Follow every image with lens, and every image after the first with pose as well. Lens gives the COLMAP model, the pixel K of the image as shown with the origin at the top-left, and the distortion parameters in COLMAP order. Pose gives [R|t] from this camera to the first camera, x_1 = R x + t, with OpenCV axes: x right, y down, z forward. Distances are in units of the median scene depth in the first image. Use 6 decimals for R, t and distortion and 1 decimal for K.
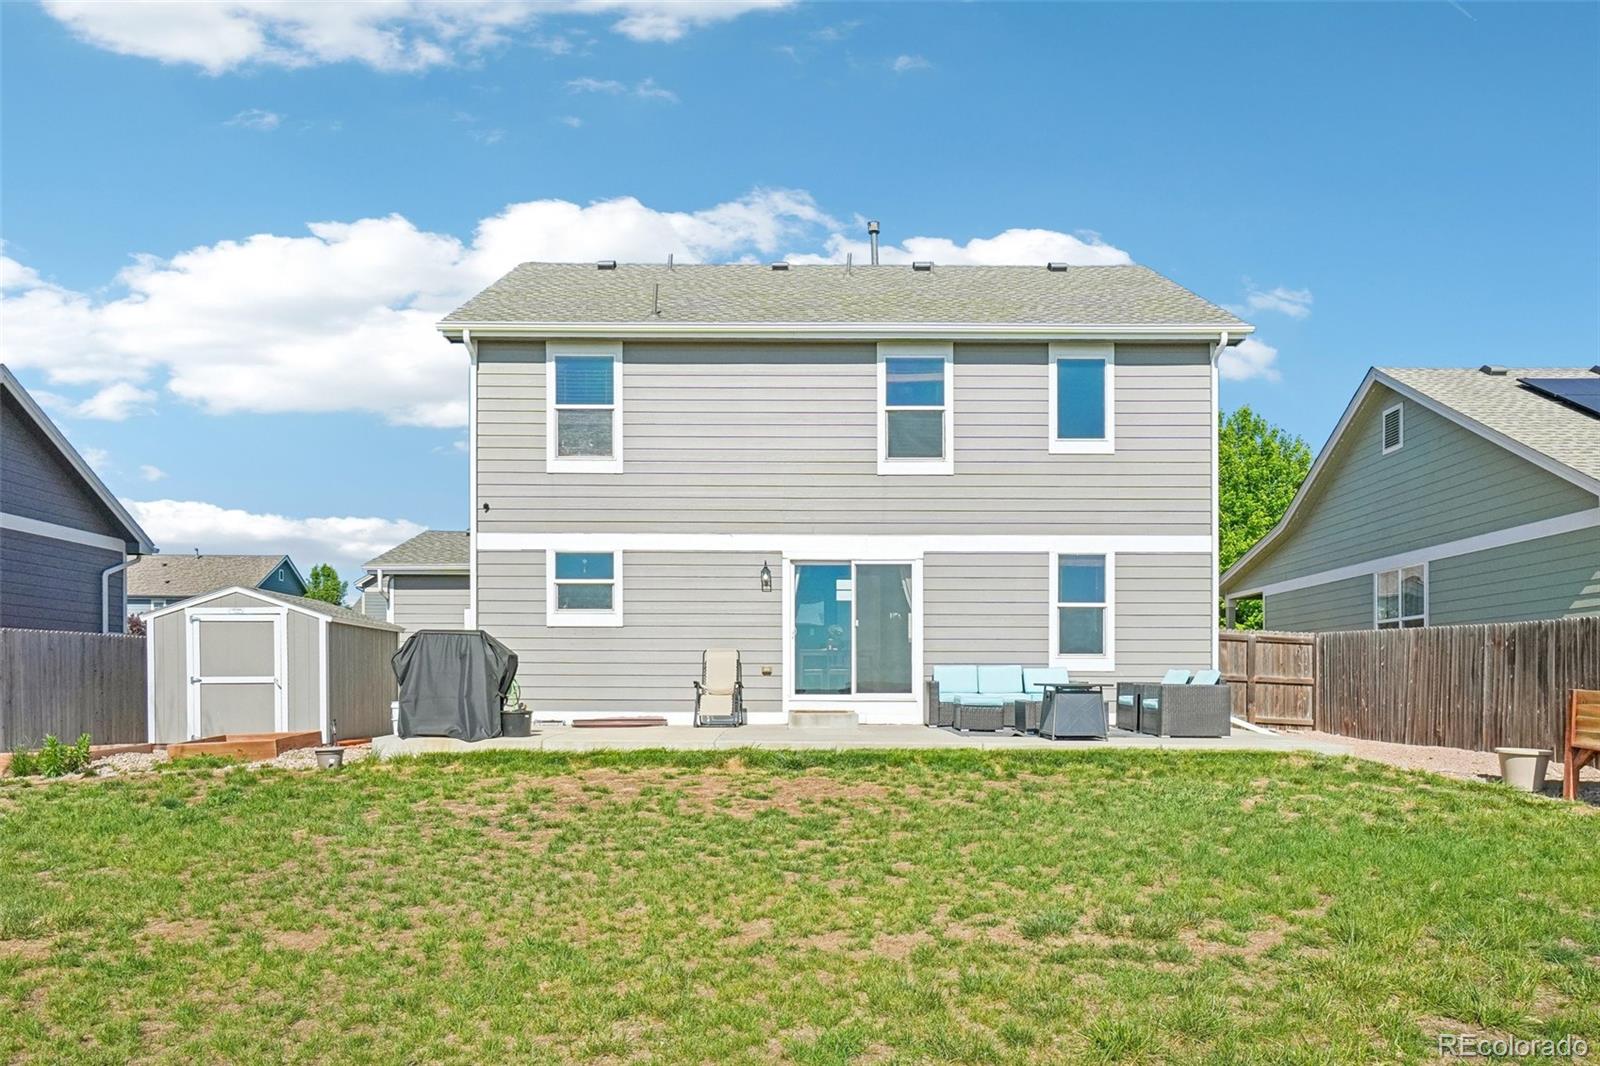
lens RADIAL K [[1040.3, 0, 802.1], [0, 1040.3, 582.2], [0, 0, 1]] dist [-0.005789, -0.003029]
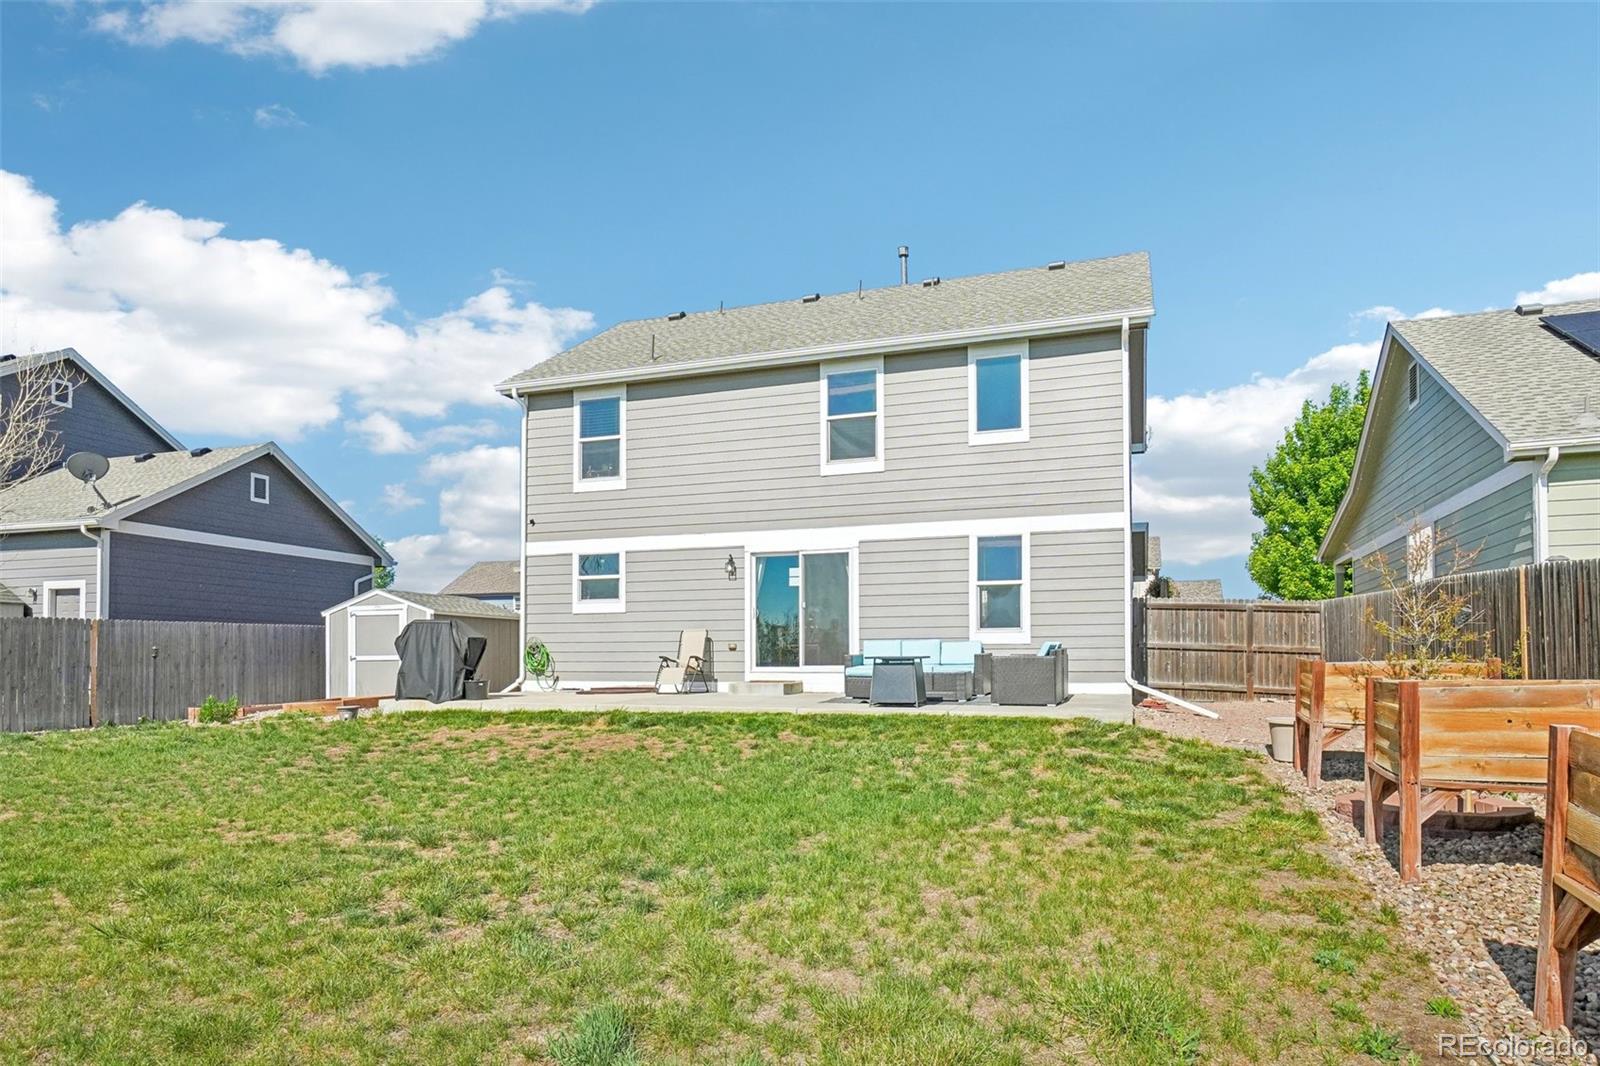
lens RADIAL K [[943.8, 0, 798.8], [0, 943.8, 532.8], [0, 0, 1]] dist [-0.010589, -0.000927]
pose [[0.944535, -0.050864, -0.324449, 0.390599], [0.039774, 0.998378, -0.040727, 0.001680], [0.325995, 0.025563, 0.945026, -0.000690]]
